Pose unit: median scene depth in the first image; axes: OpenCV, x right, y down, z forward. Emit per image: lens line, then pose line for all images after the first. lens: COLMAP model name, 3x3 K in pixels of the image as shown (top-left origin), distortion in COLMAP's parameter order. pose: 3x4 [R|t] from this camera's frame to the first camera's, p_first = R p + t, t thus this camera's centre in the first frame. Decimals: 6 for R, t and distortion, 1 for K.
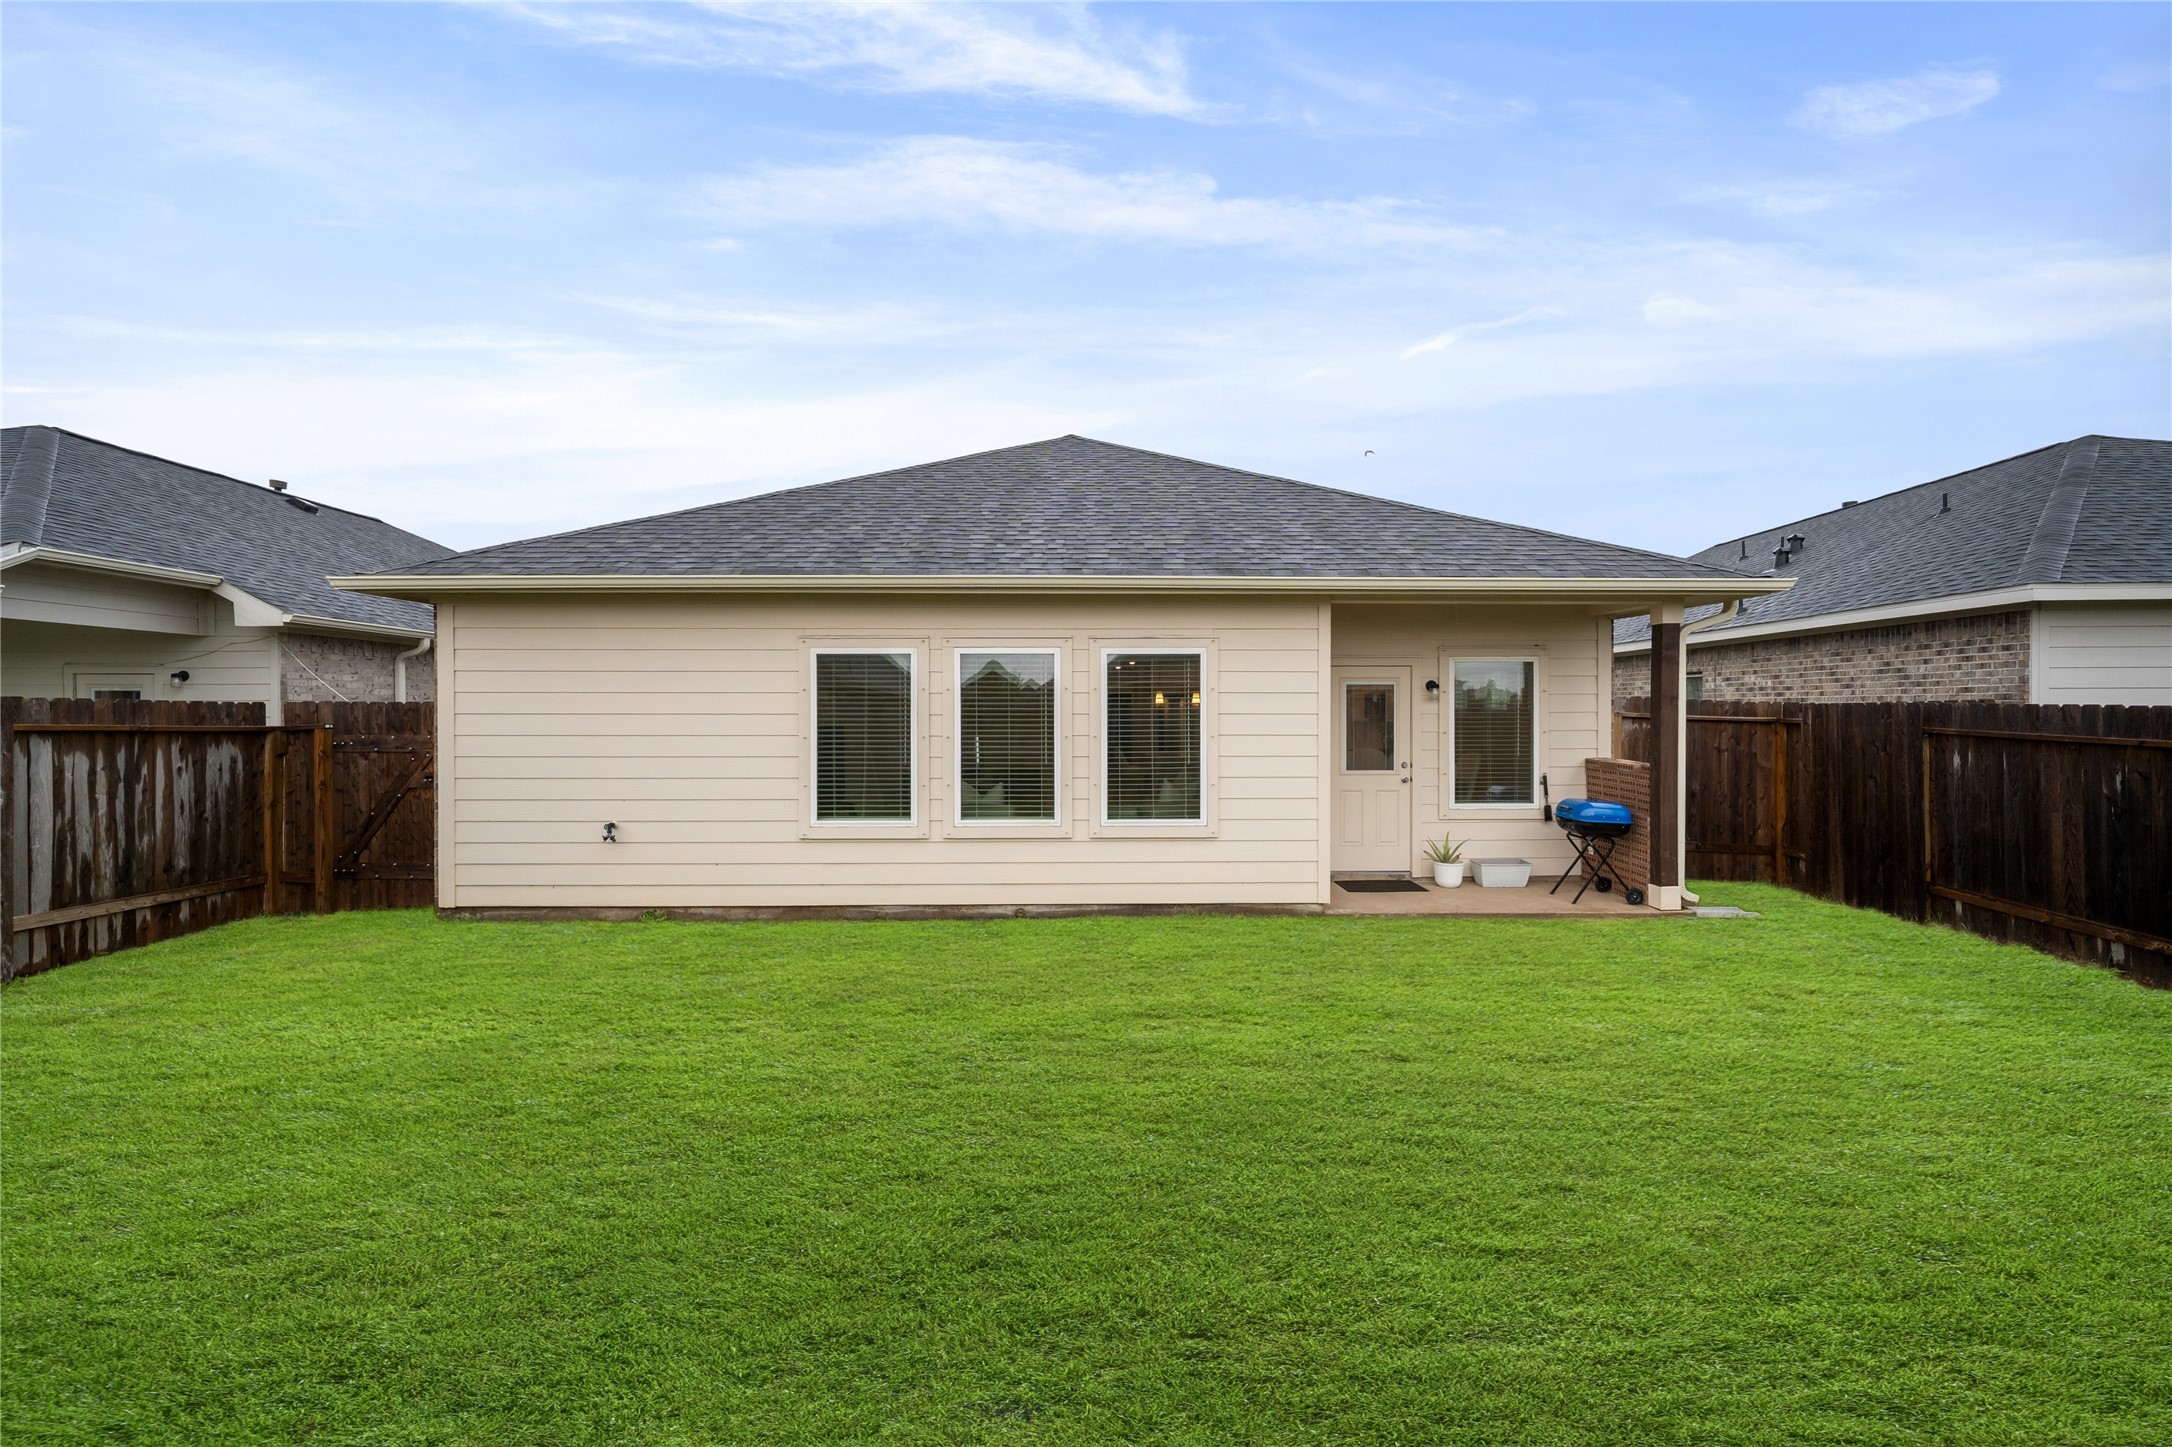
lens RADIAL K [[893.8, 0, 1096.2], [0, 893.8, 713.1], [0, 0, 1]] dist [0.000194, -0.000299]
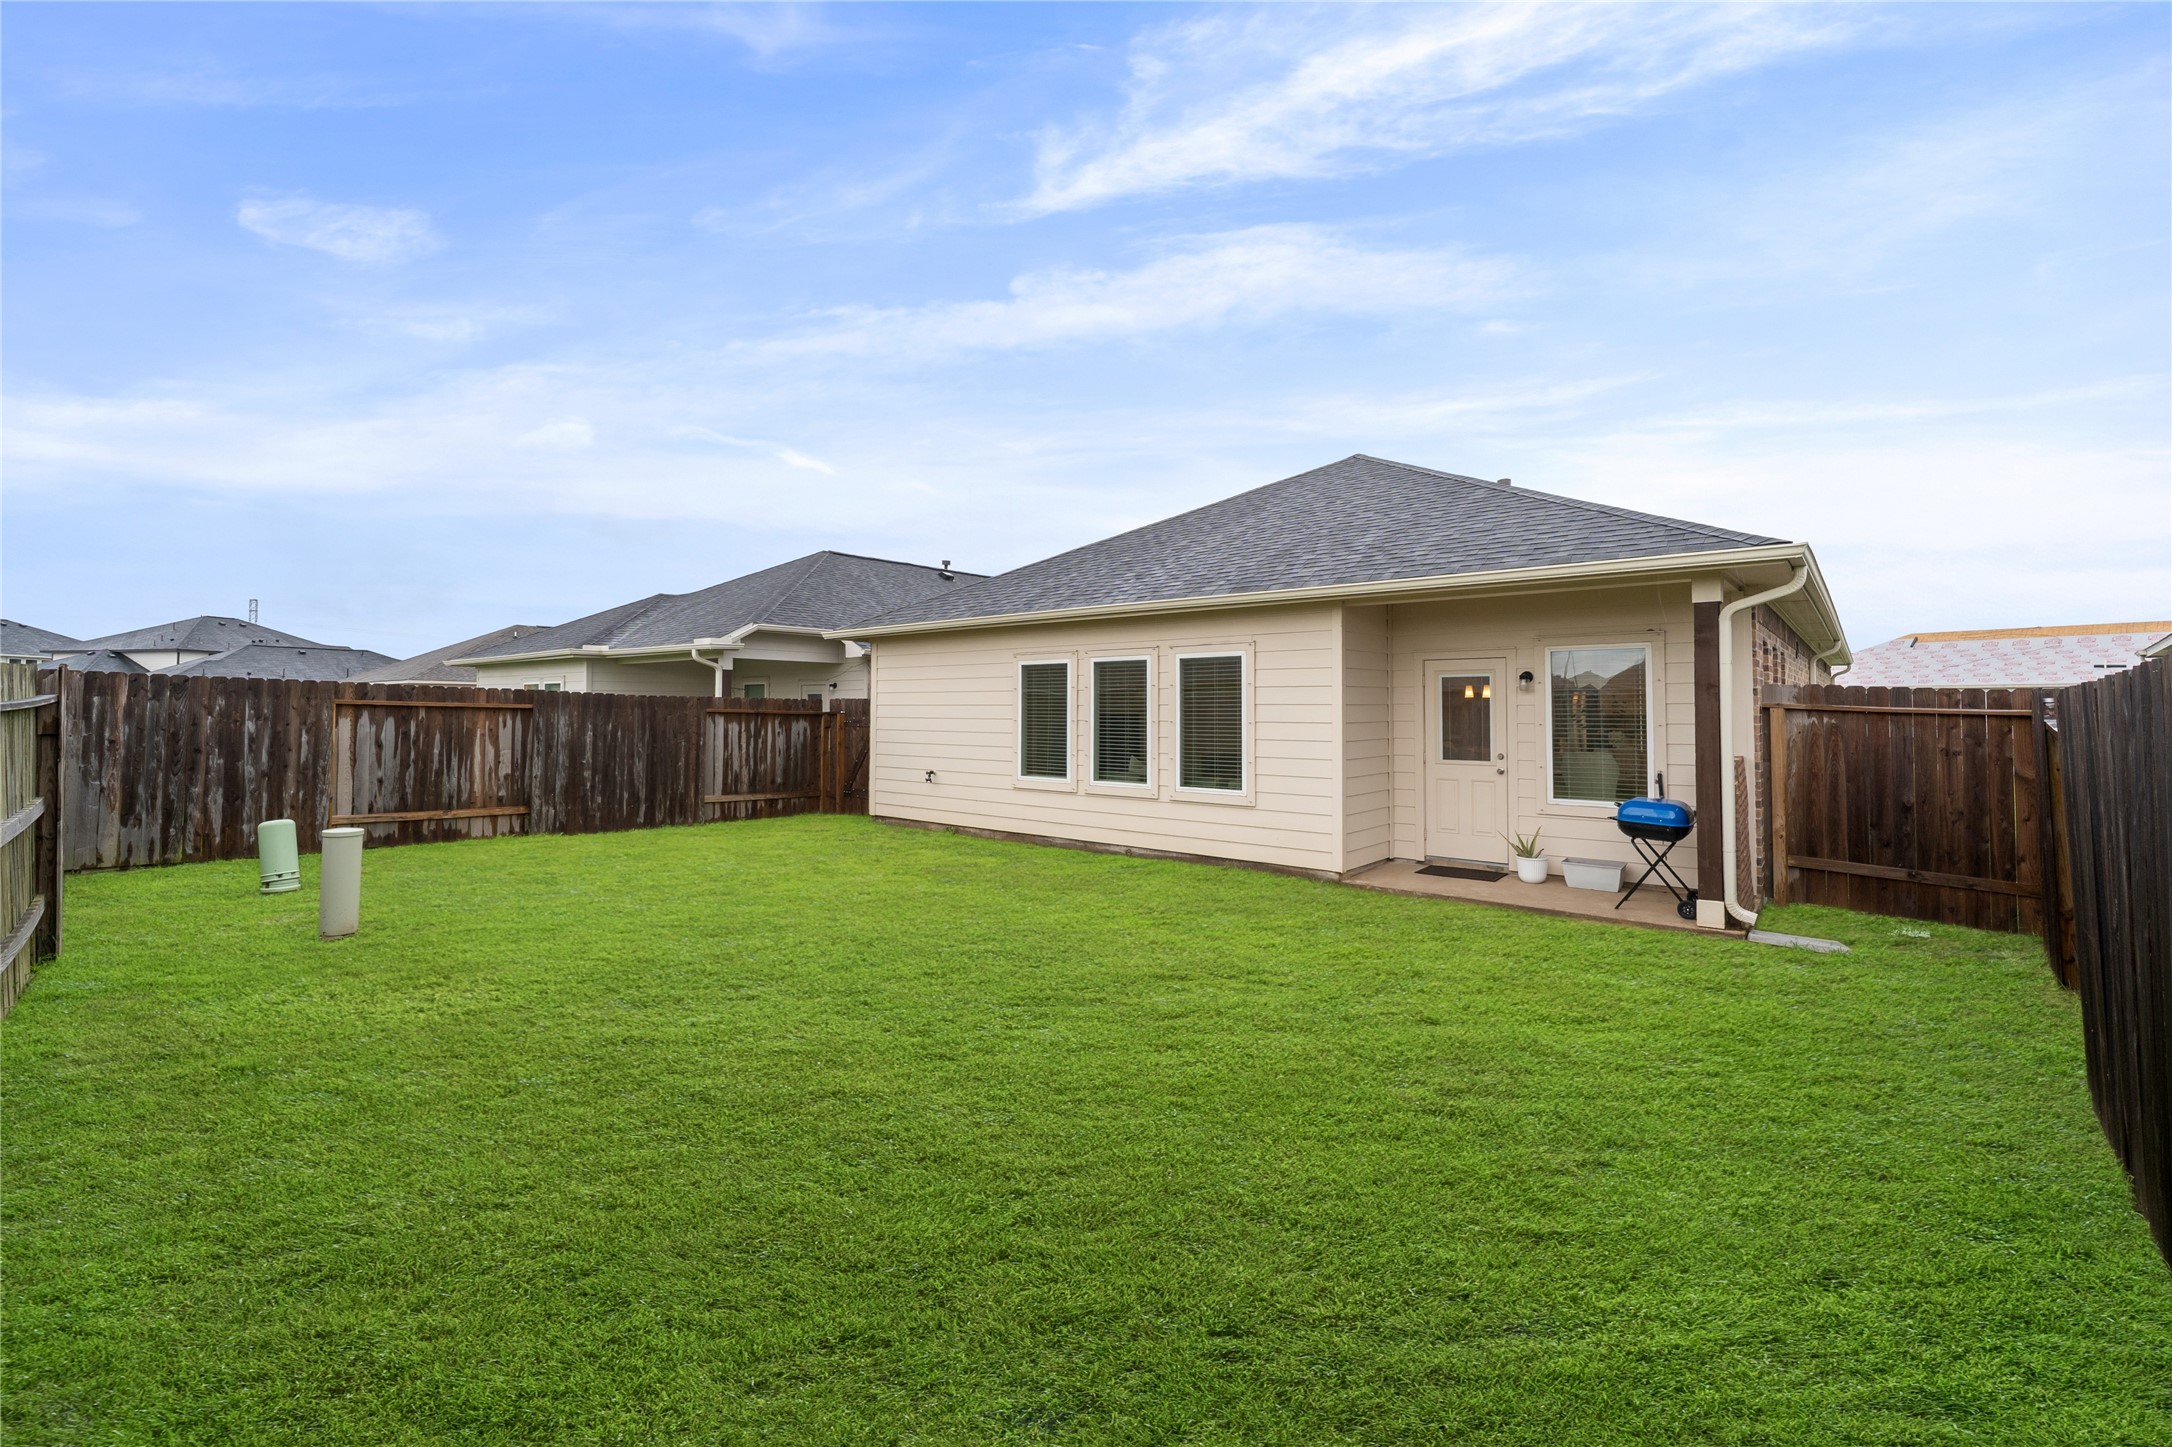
lens RADIAL K [[893.8, 0, 1096.2], [0, 893.8, 713.1], [0, 0, 1]] dist [0.000194, -0.000299]
pose [[0.767755, 0.005197, -0.640722, 0.741442], [-0.003978, 0.999986, 0.003344, 0.009097], [0.640731, -0.000018, 0.767766, -0.068191]]
